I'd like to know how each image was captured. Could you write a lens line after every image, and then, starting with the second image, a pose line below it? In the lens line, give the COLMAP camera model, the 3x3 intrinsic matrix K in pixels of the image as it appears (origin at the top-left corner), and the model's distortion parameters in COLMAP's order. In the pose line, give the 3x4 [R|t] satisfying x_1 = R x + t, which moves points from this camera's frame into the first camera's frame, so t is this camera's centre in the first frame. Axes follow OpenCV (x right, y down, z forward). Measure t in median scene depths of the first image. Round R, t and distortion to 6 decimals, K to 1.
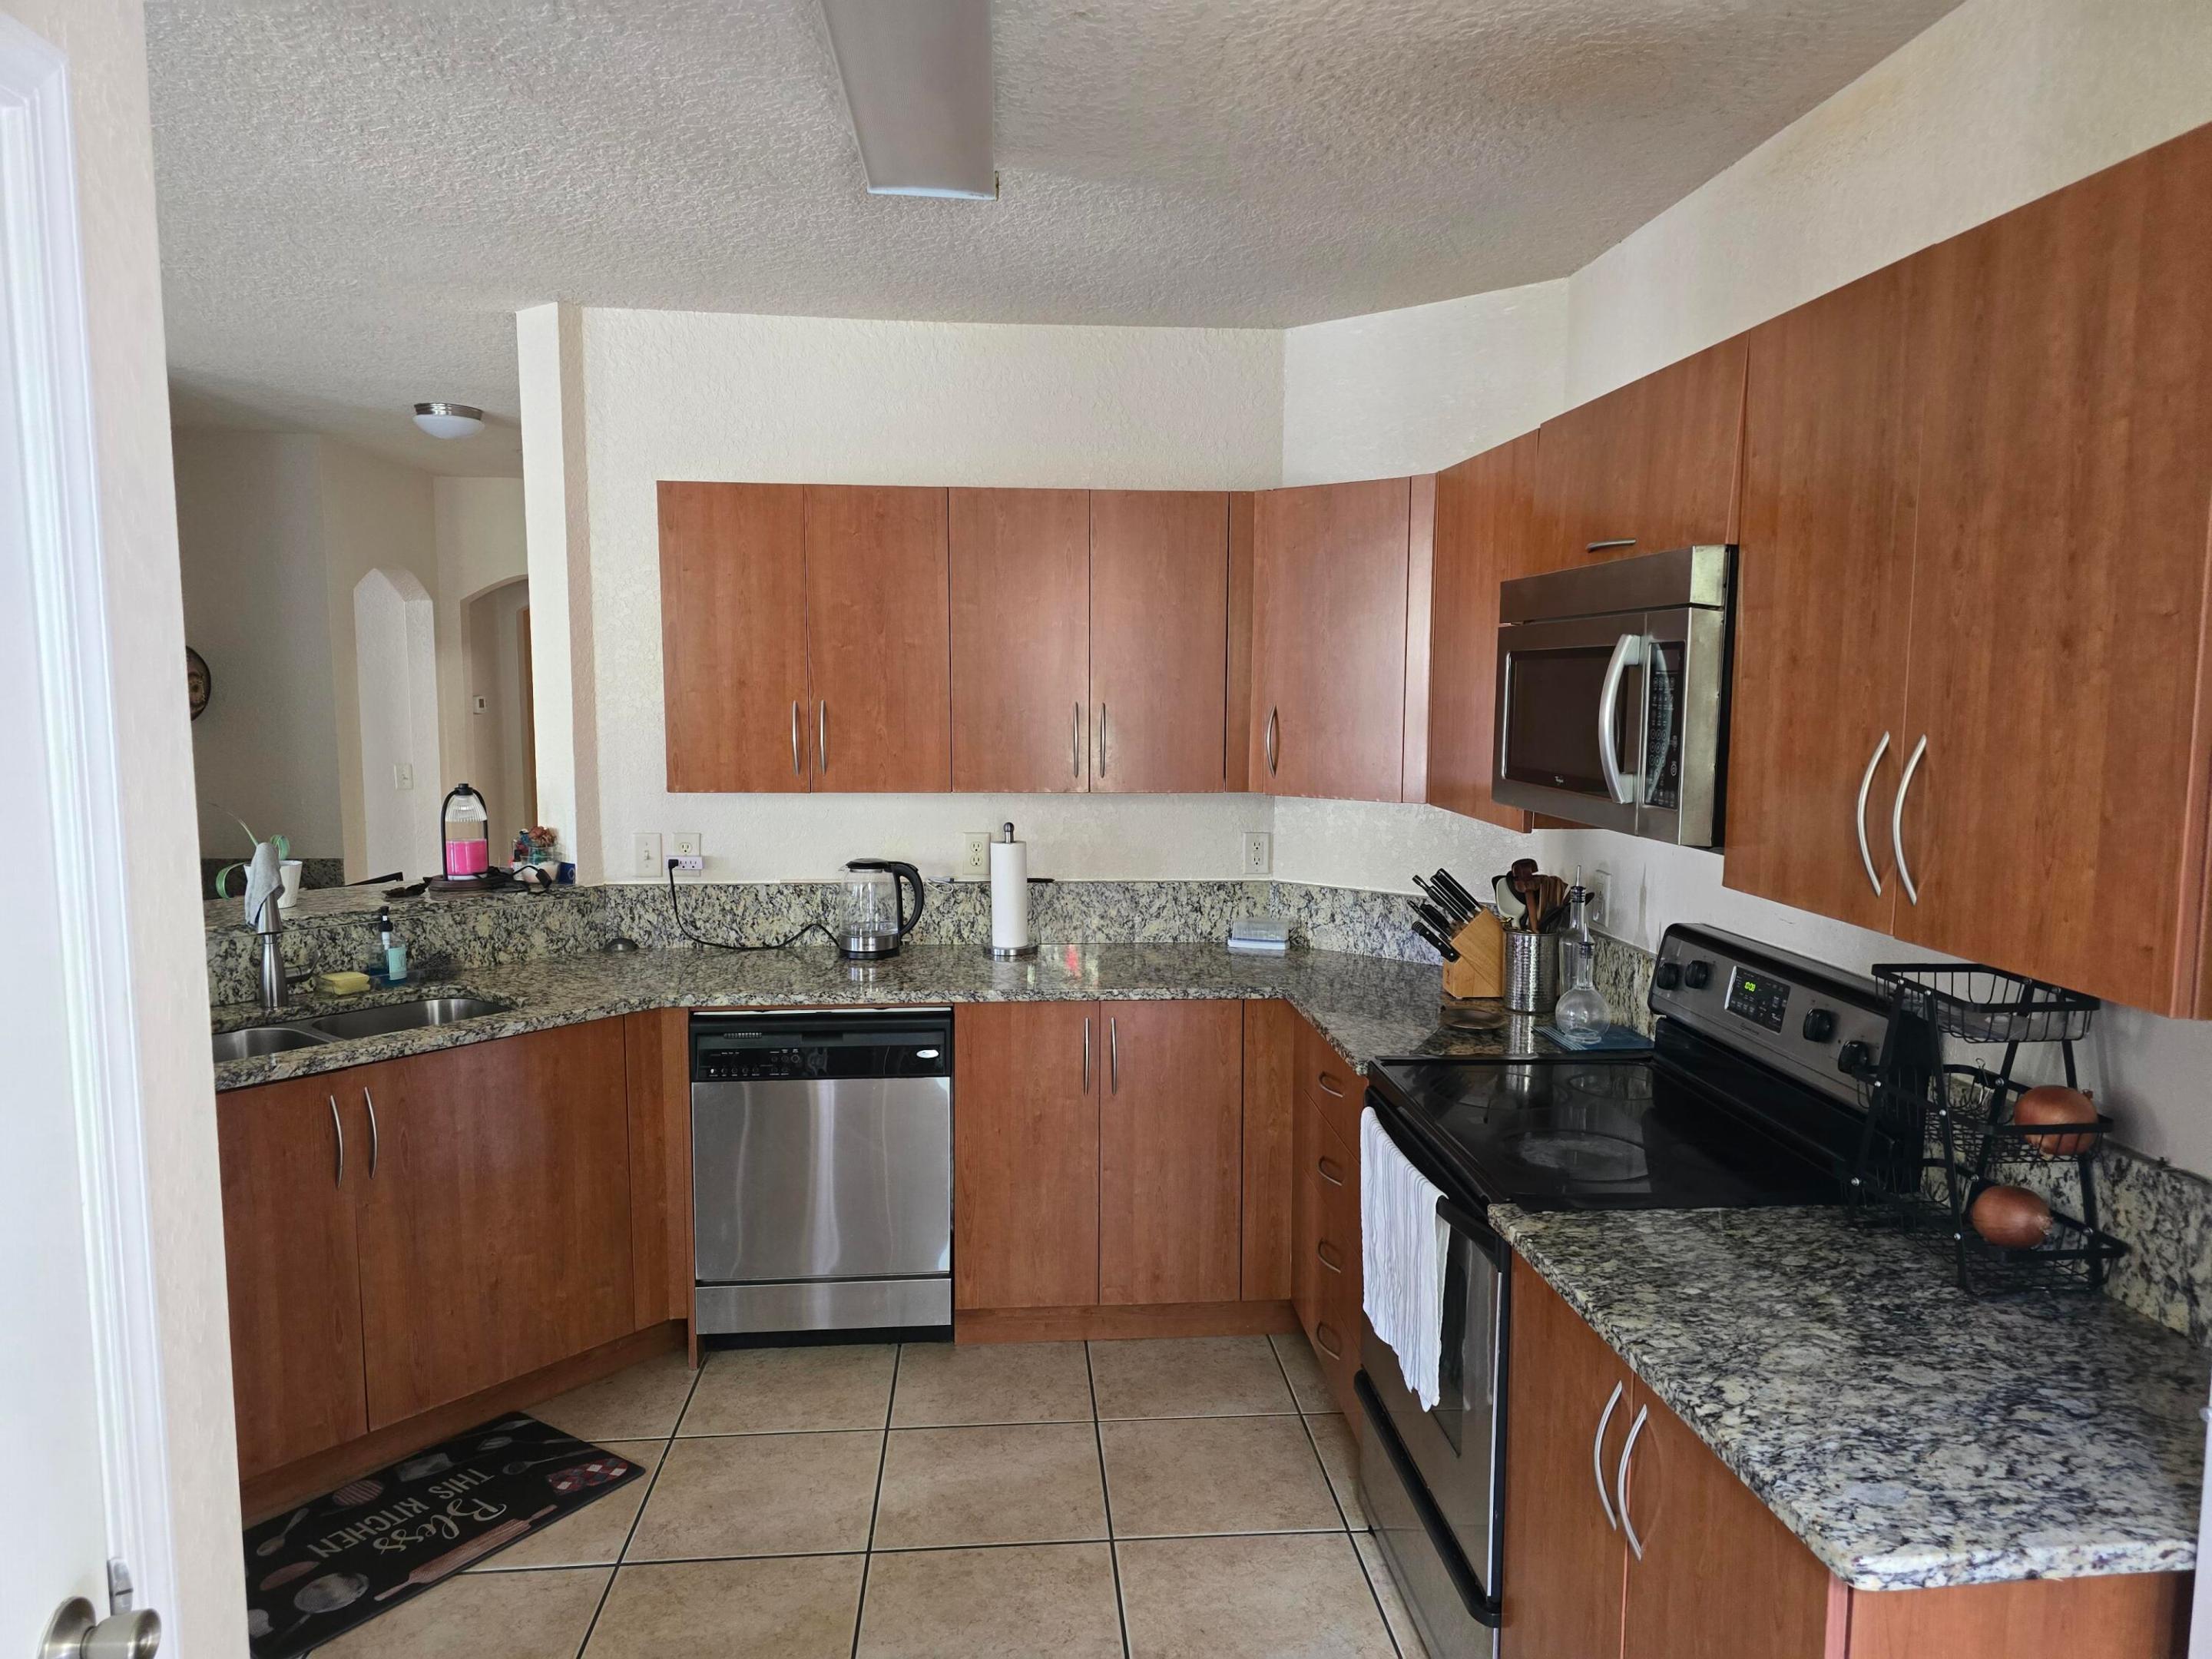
lens RADIAL K [[1481.3, 0, 1115.2], [0, 1481.3, 827.7], [0, 0, 1]] dist [0.011847, -0.001053]
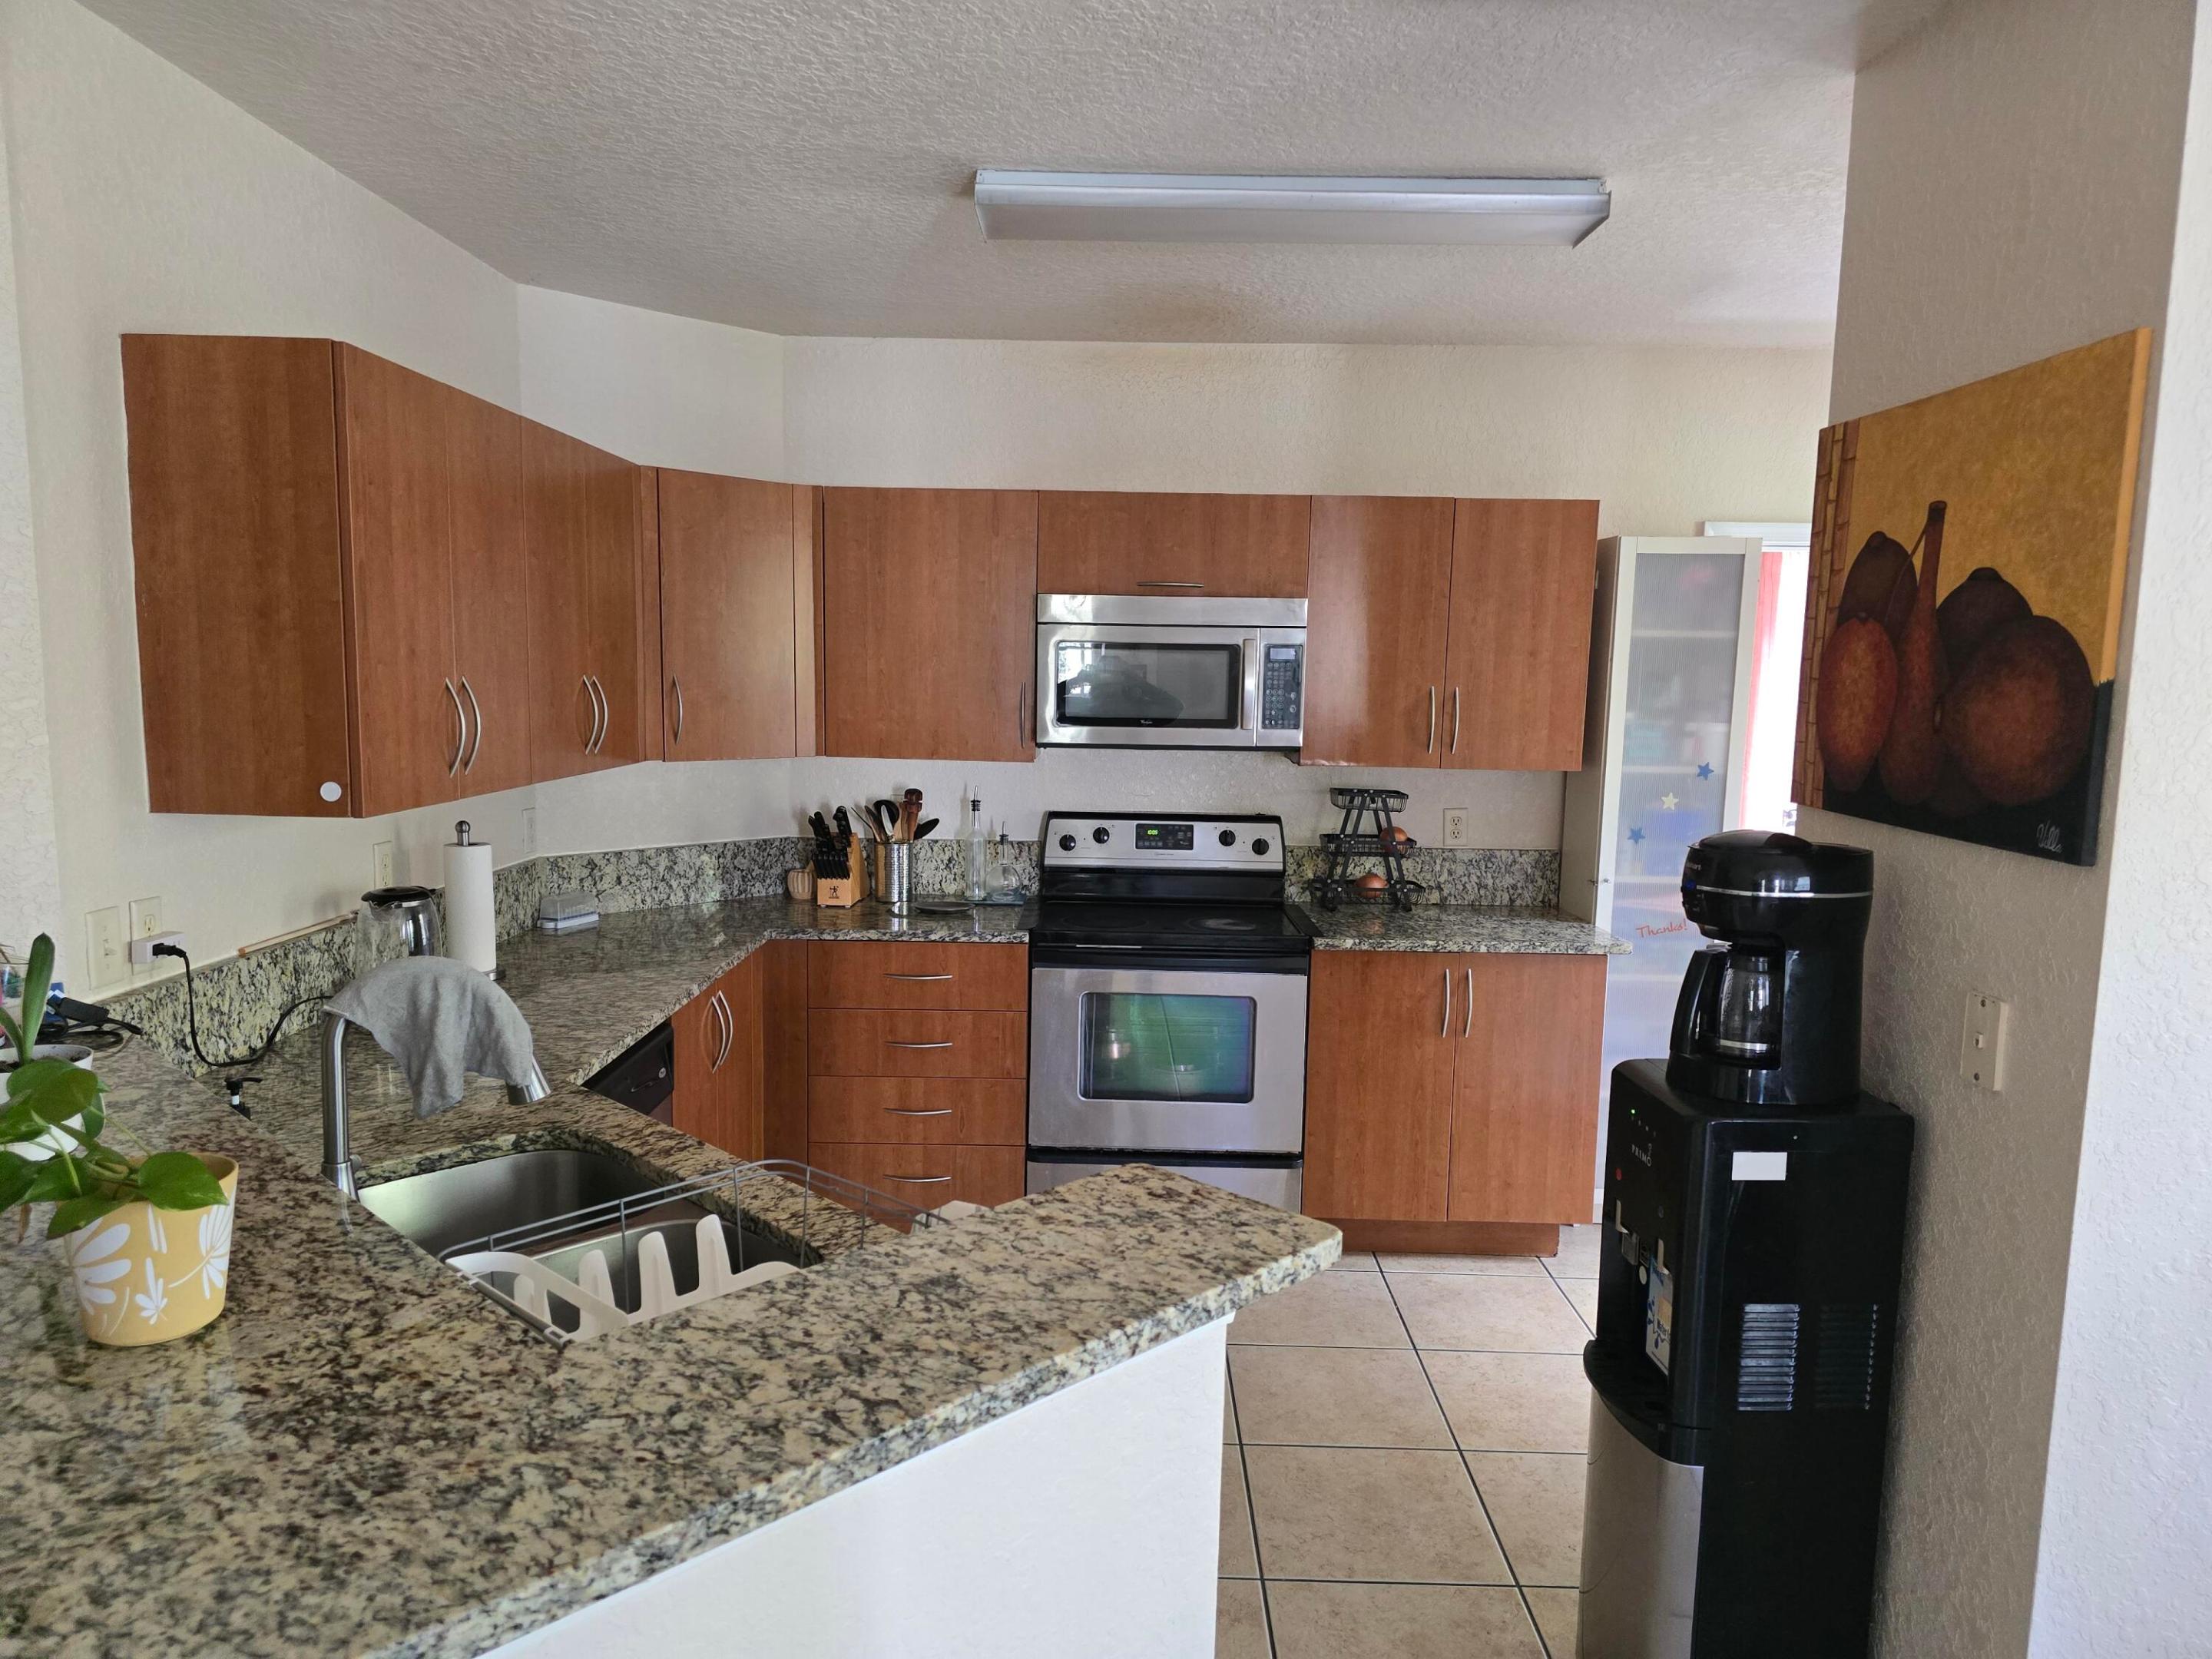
lens RADIAL K [[1481.3, 0, 1110.7], [0, 1481.3, 838.3], [0, 0, 1]] dist [0.011847, -0.001053]
pose [[0.092782, -0.119825, 0.988450, -0.871291], [0.082231, 0.990263, 0.112326, -0.058668], [-0.992285, 0.070860, 0.101732, 0.563693]]
